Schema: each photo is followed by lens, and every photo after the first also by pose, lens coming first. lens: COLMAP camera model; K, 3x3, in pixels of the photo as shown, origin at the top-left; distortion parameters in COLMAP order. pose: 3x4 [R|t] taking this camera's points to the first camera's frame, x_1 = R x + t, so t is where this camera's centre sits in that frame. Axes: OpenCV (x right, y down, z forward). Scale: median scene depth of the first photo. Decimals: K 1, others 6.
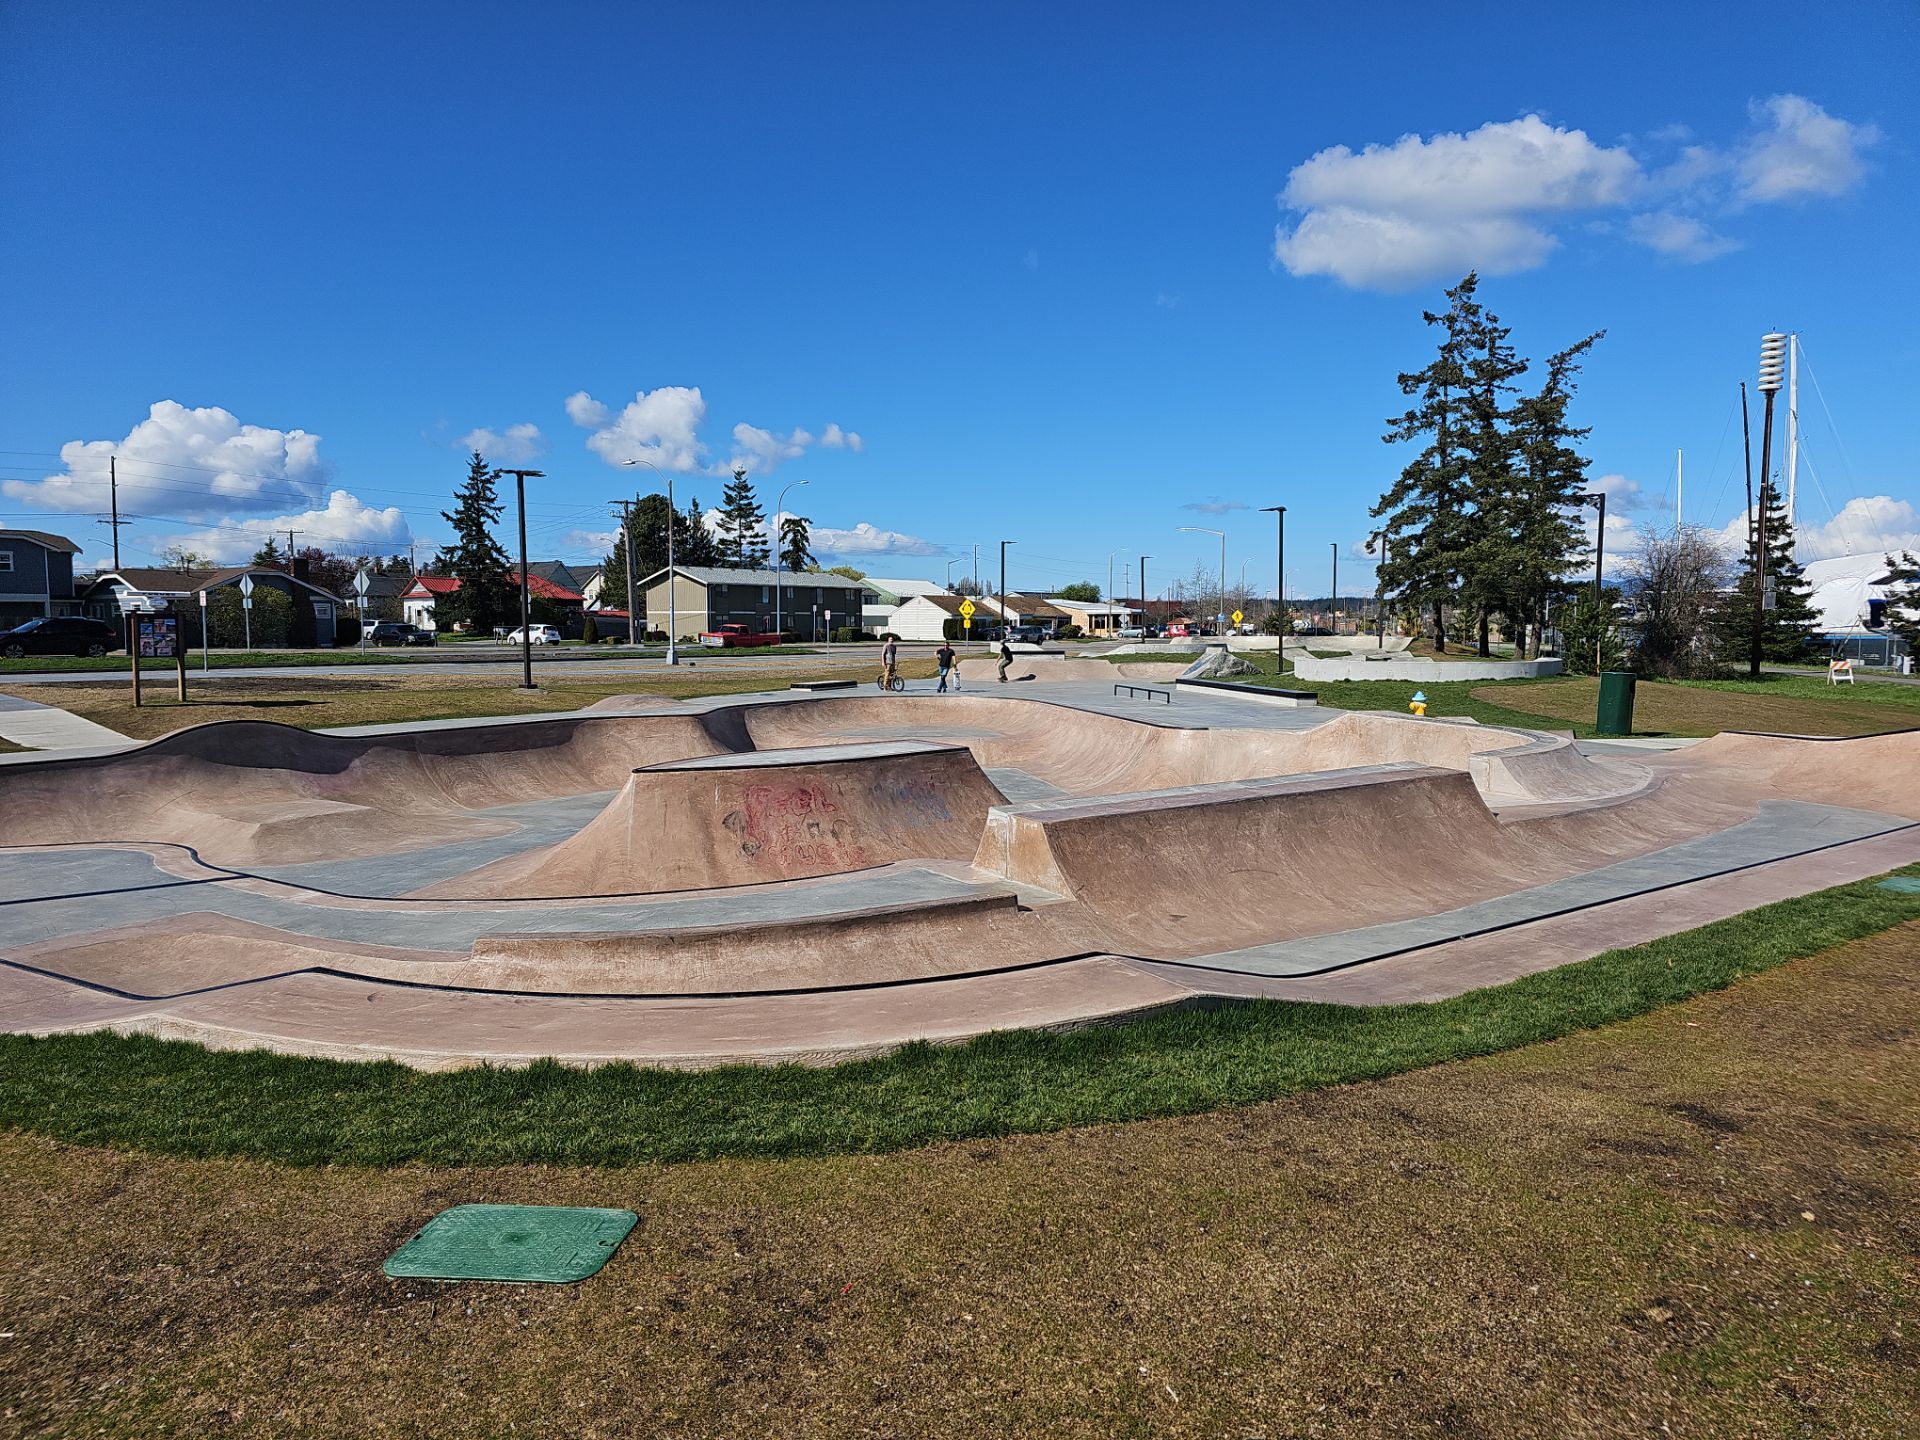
lens RADIAL K [[1445.3, 0, 960.0], [0, 1445.3, 720.0], [0, 0, 1]] dist [0.003267, -0.006835]
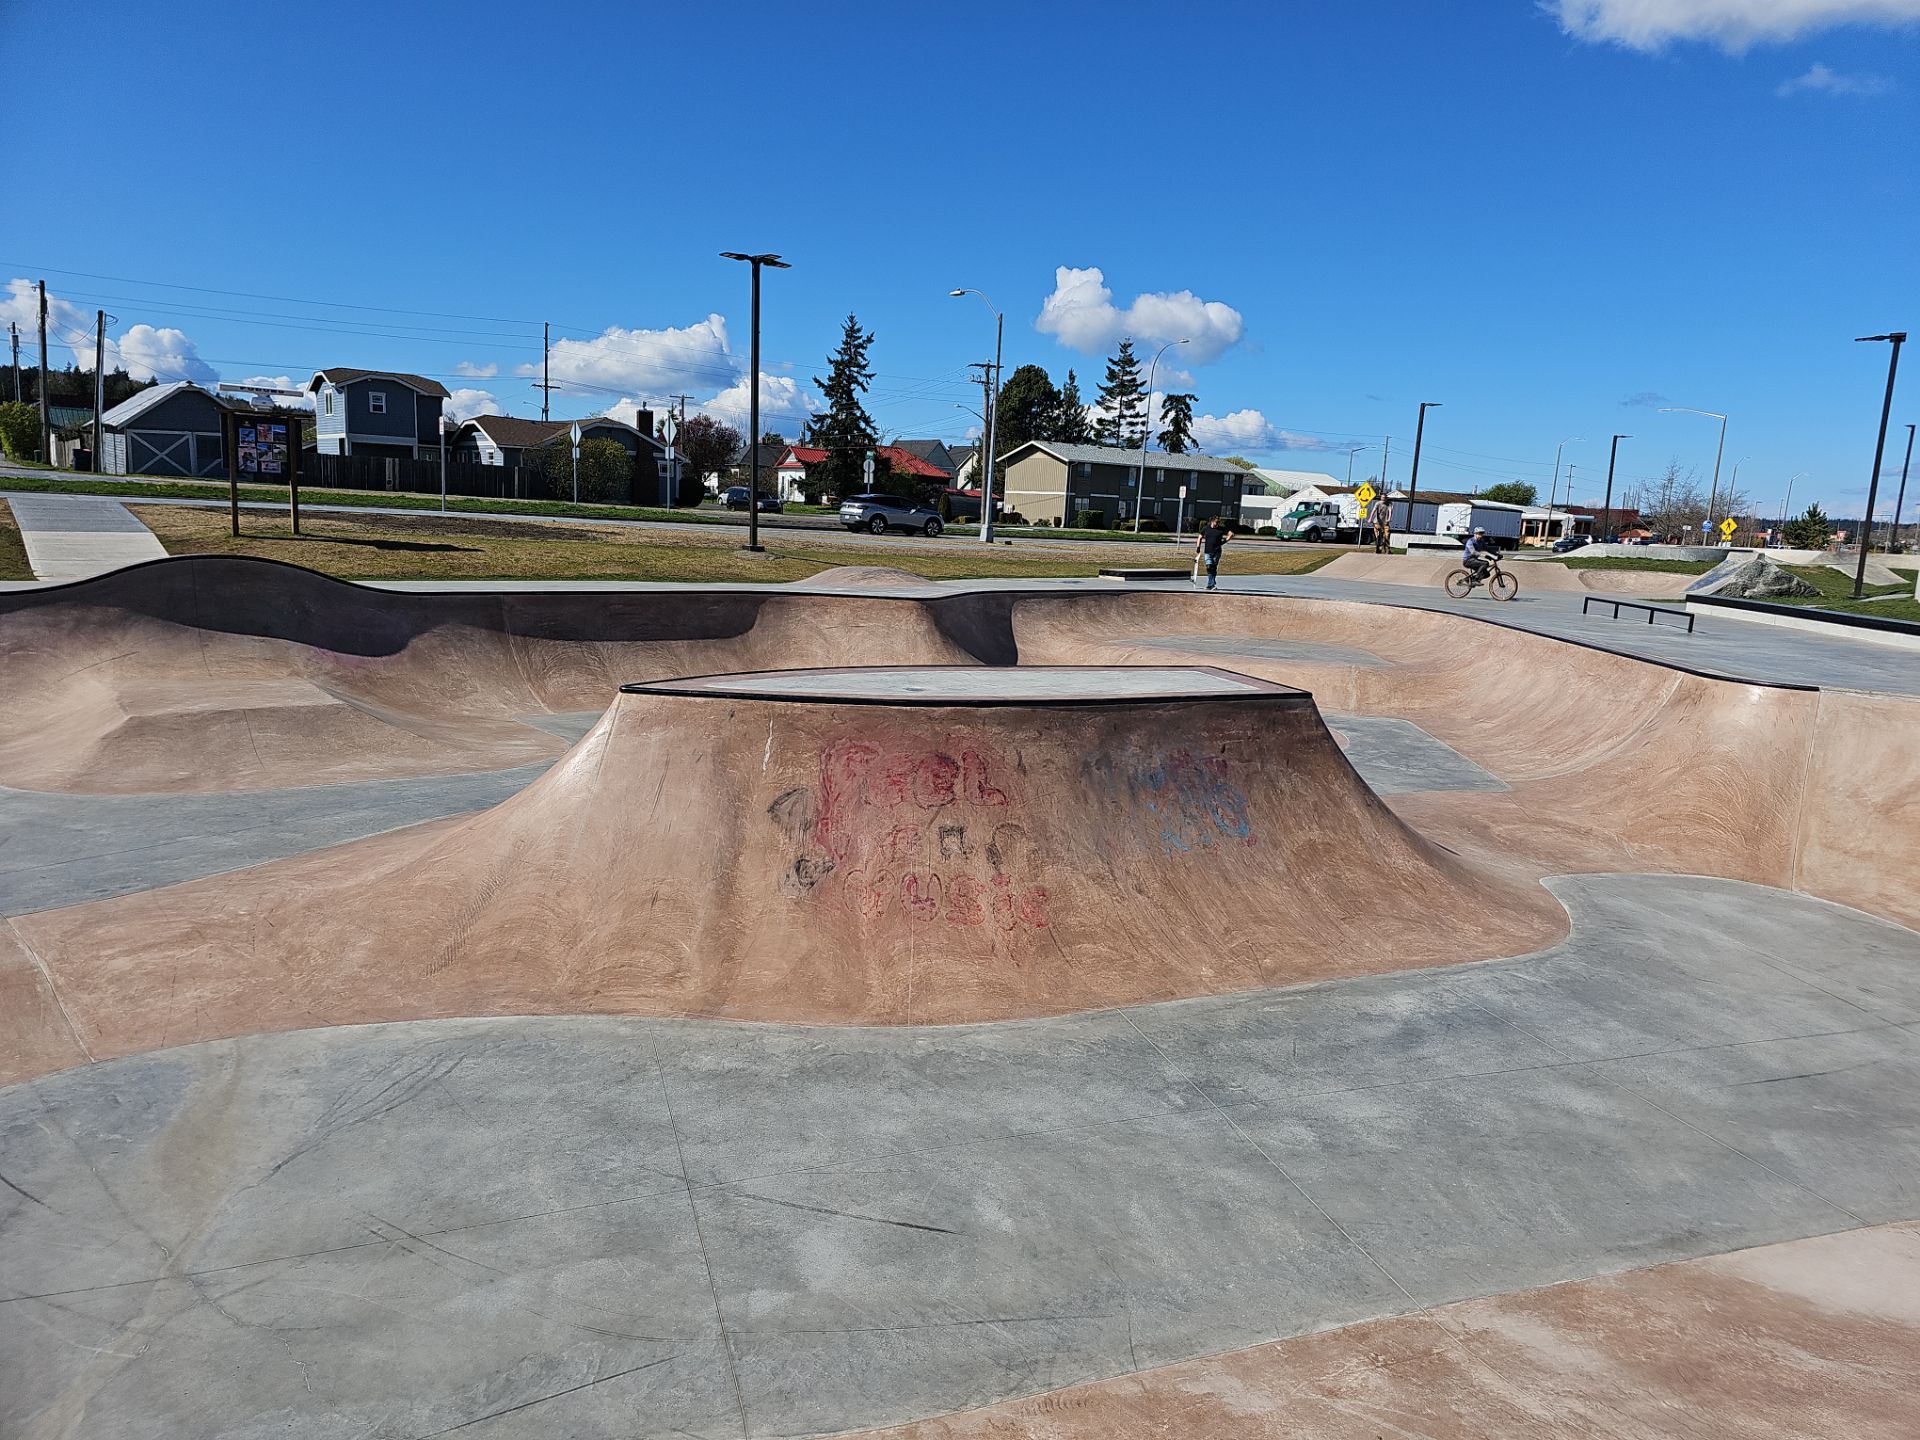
lens RADIAL K [[1340.0, 0, 953.8], [0, 1340.0, 740.9], [0, 0, 1]] dist [0.098063, -0.129603]
pose [[0.956122, 0.097744, -0.276184, 0.005847], [-0.072172, 0.992234, 0.101308, -0.000920], [0.283941, -0.076930, 0.955751, 0.162280]]
